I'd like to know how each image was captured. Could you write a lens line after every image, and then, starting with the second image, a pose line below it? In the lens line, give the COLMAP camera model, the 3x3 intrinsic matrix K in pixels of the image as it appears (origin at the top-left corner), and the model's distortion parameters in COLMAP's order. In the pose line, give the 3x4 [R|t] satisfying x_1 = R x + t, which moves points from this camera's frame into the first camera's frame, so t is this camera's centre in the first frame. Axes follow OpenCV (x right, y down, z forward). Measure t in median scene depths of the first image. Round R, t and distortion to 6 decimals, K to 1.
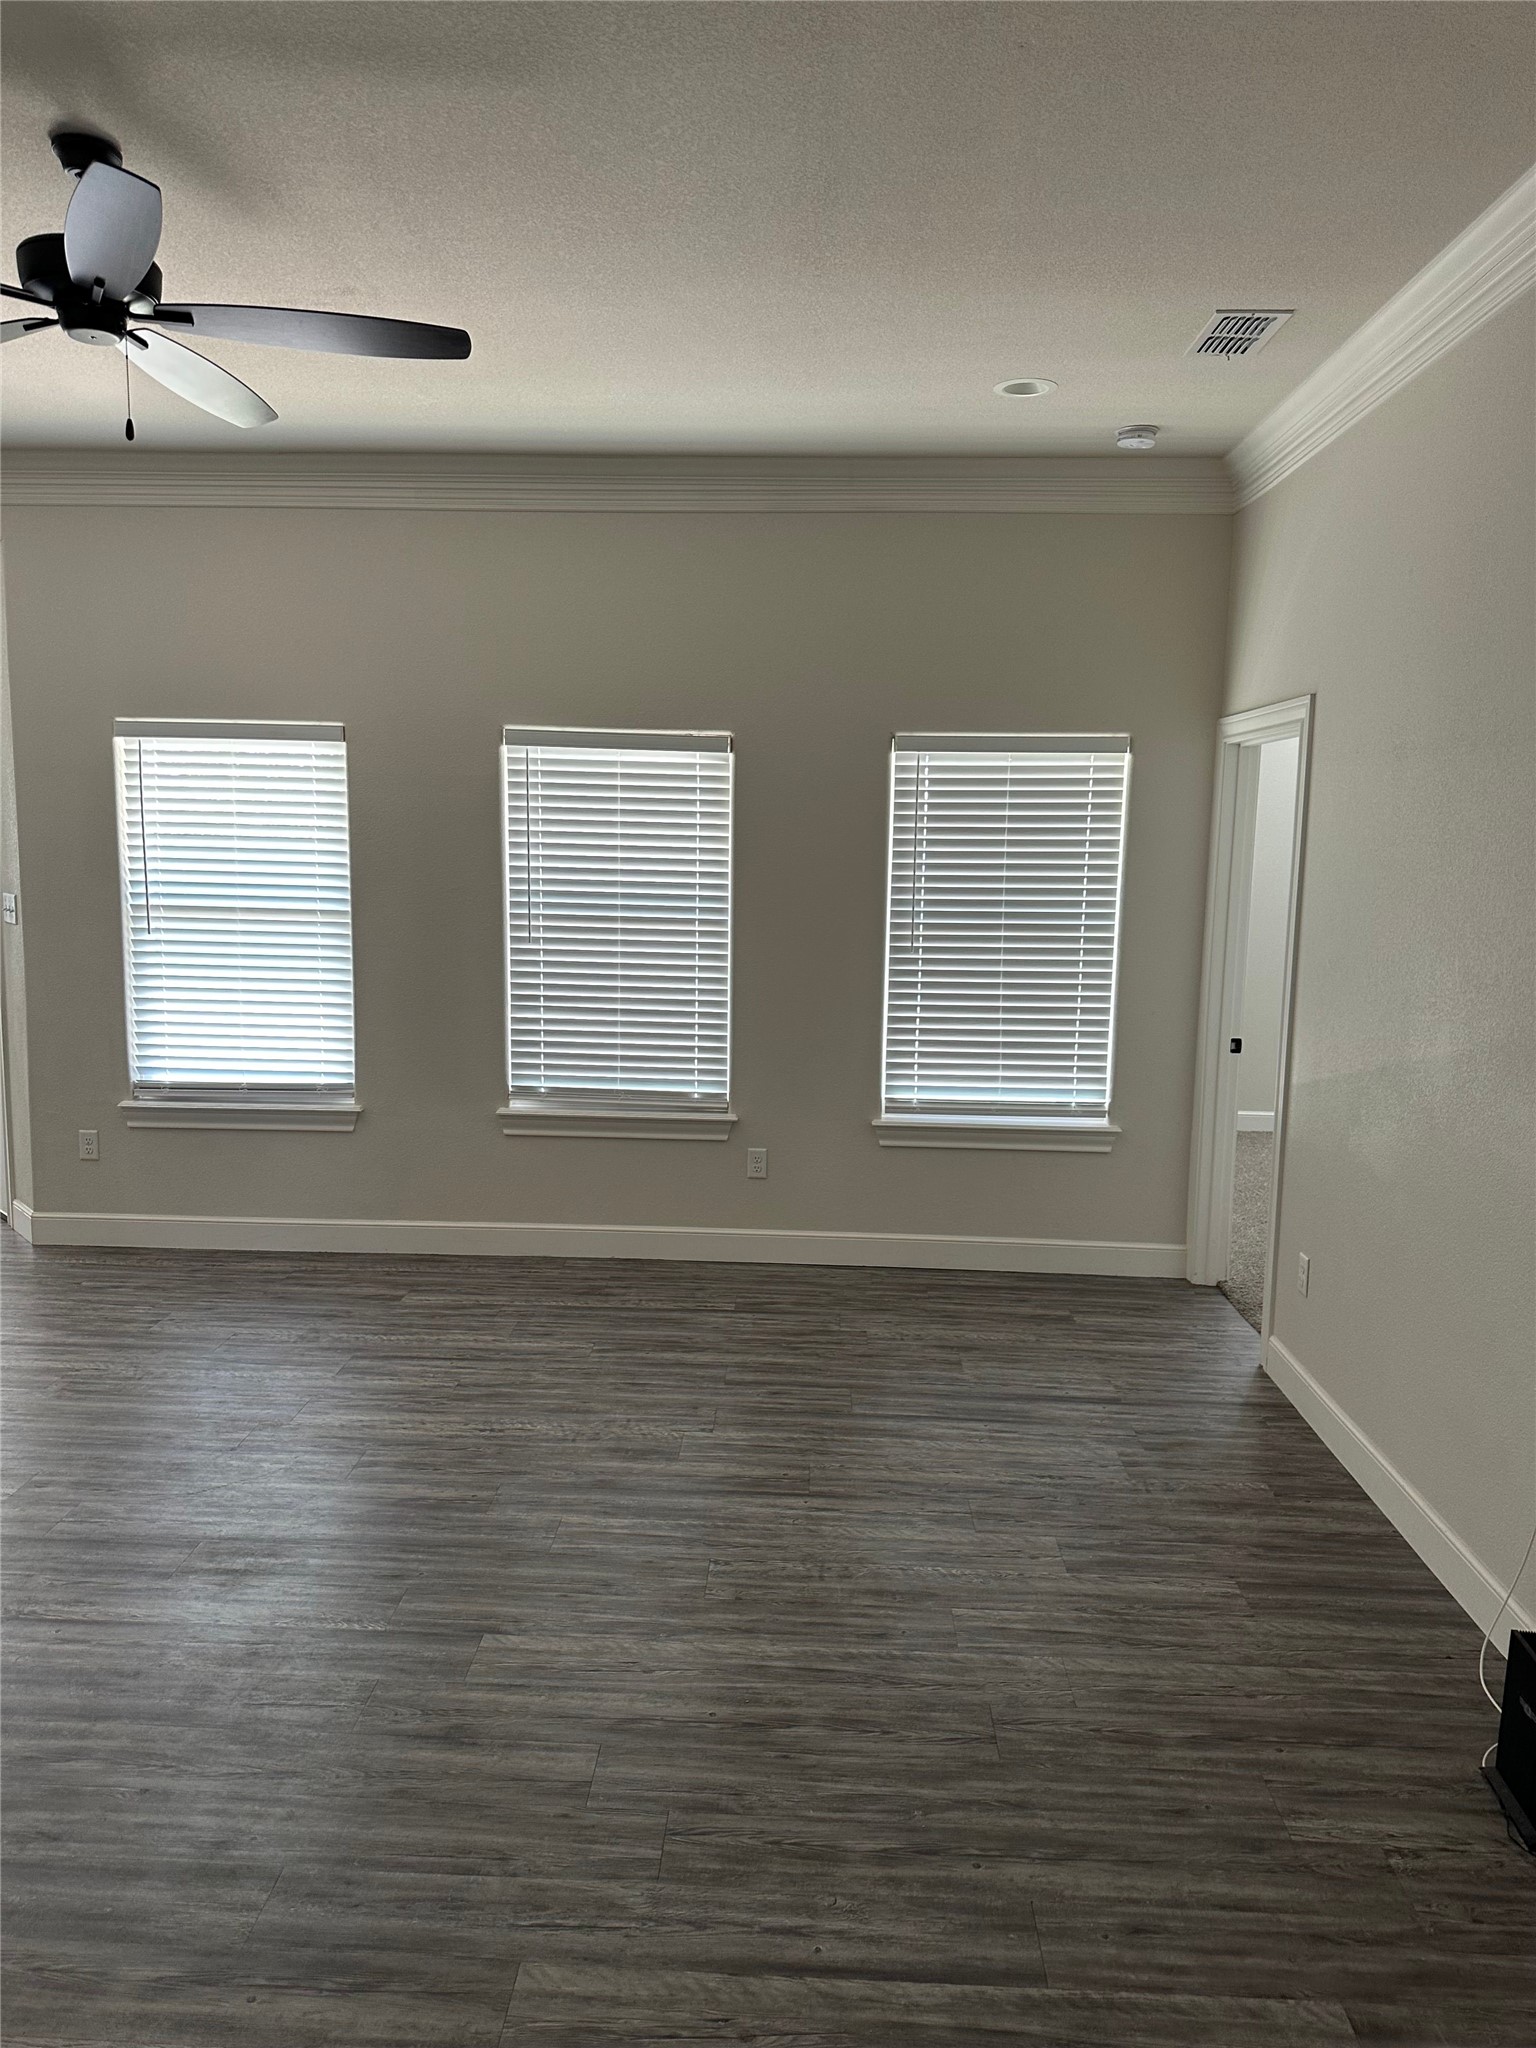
lens RADIAL K [[1444.3, 0, 763.8], [0, 1444.3, 1034.4], [0, 0, 1]] dist [0.044996, -0.044781]
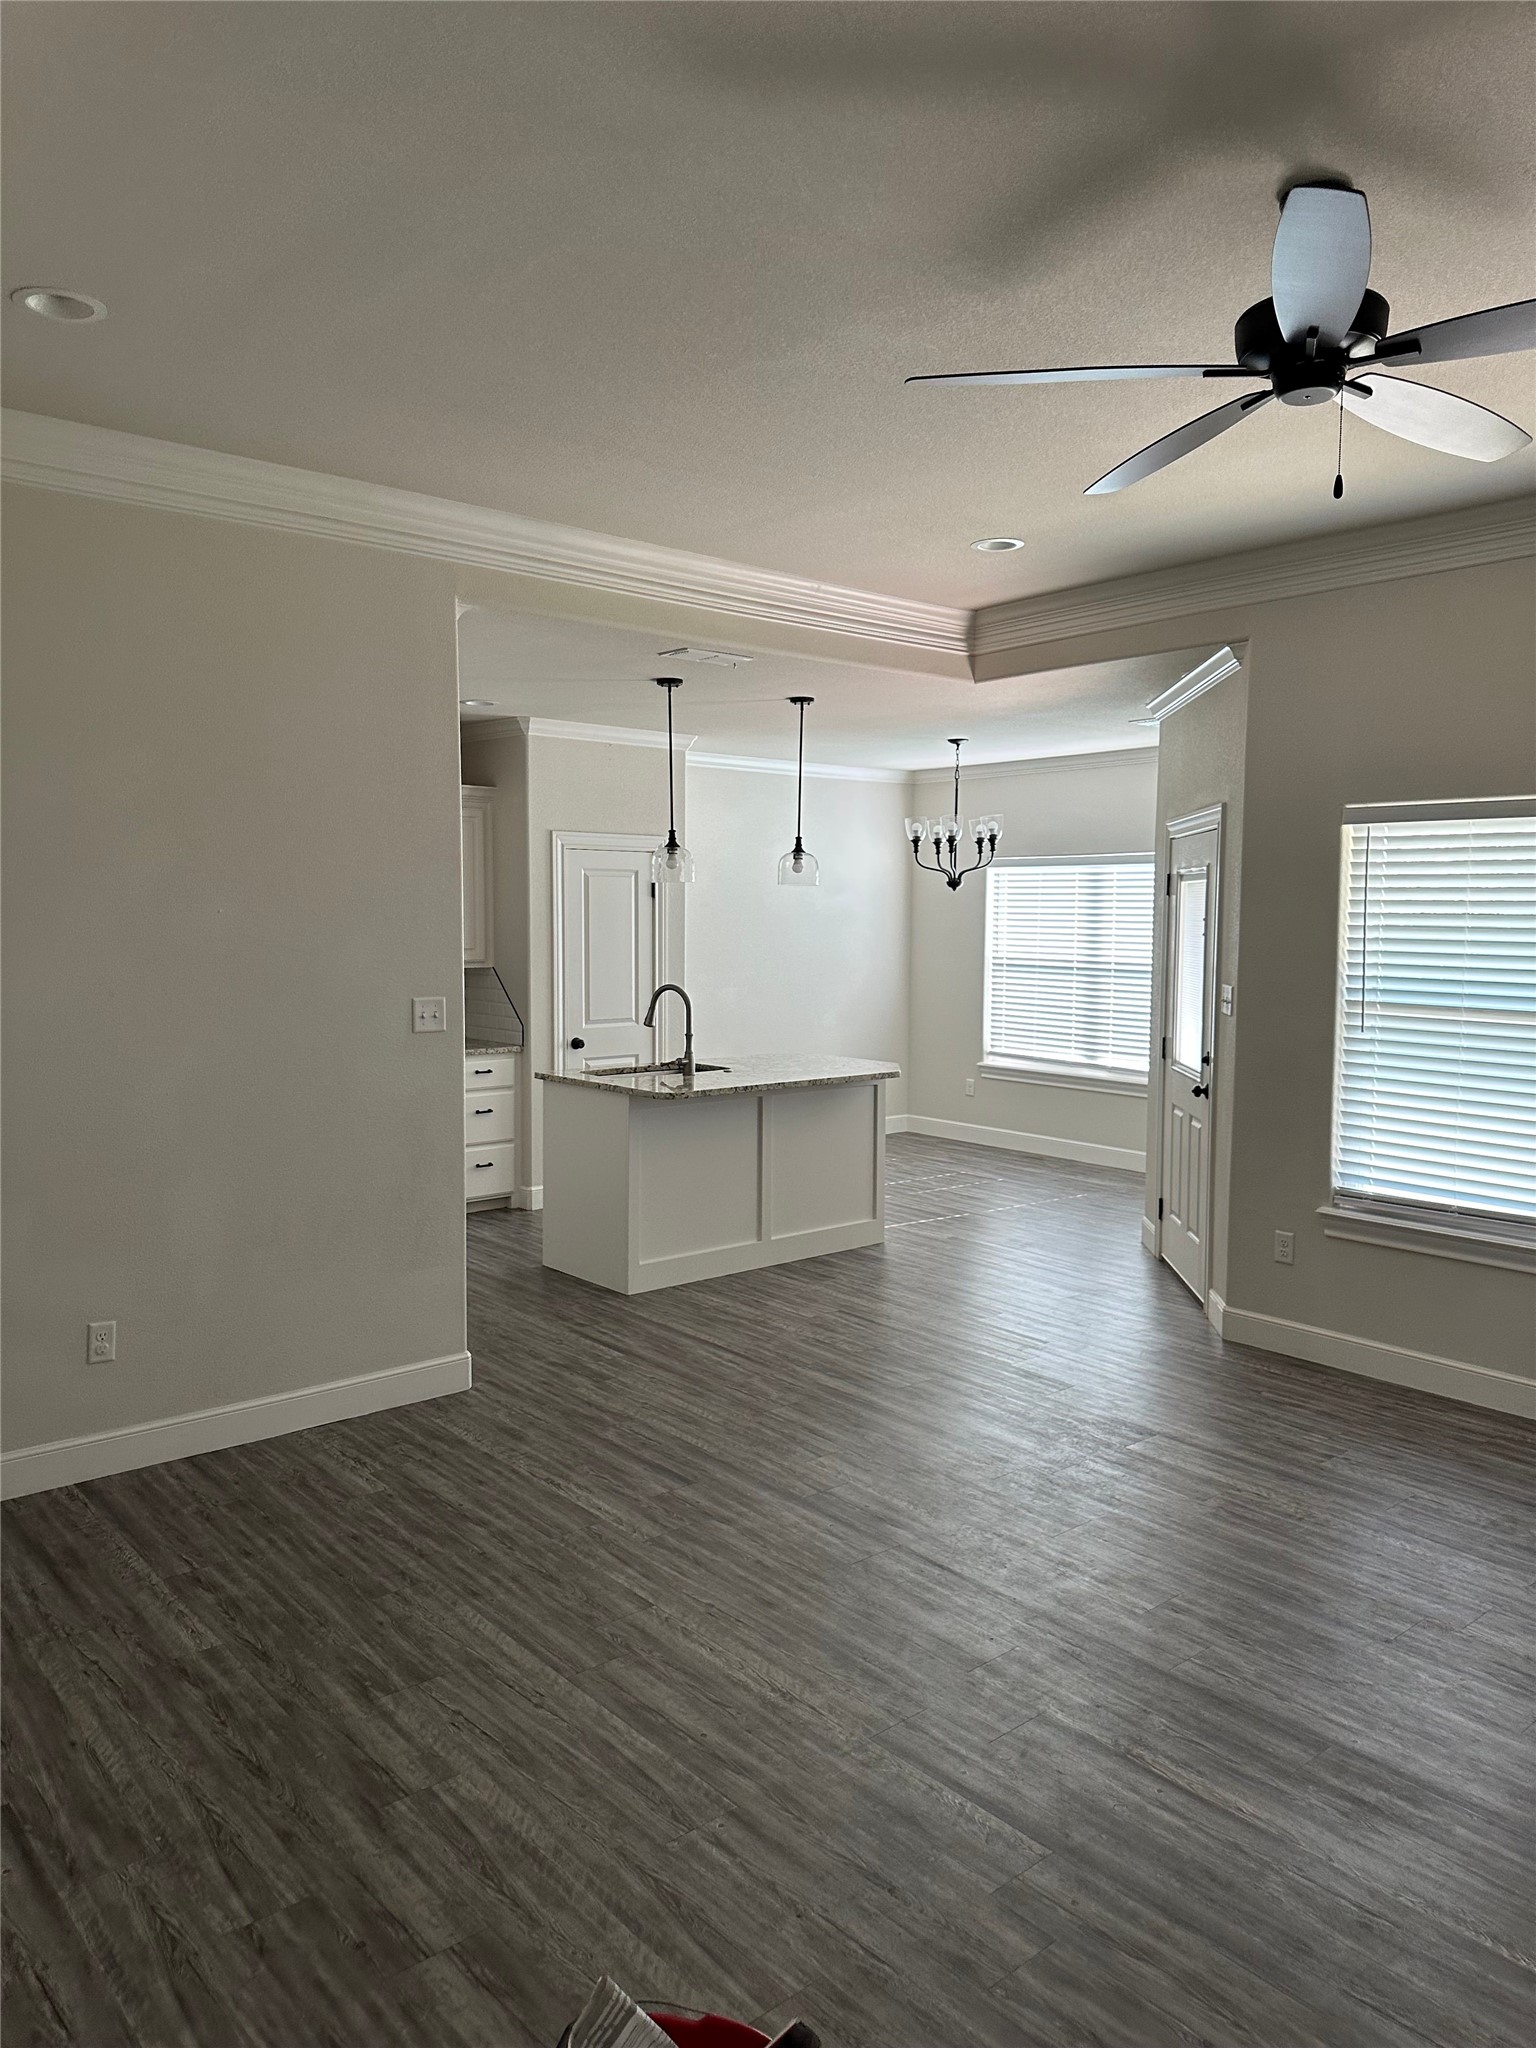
lens RADIAL K [[1444.3, 0, 751.6], [0, 1444.3, 1019.9], [0, 0, 1]] dist [0.044996, -0.044781]
pose [[0.674695, 0.041373, -0.736936, -0.000104], [-0.092651, 0.995278, -0.028949, -0.017525], [0.732259, 0.087809, 0.675342, 0.106348]]
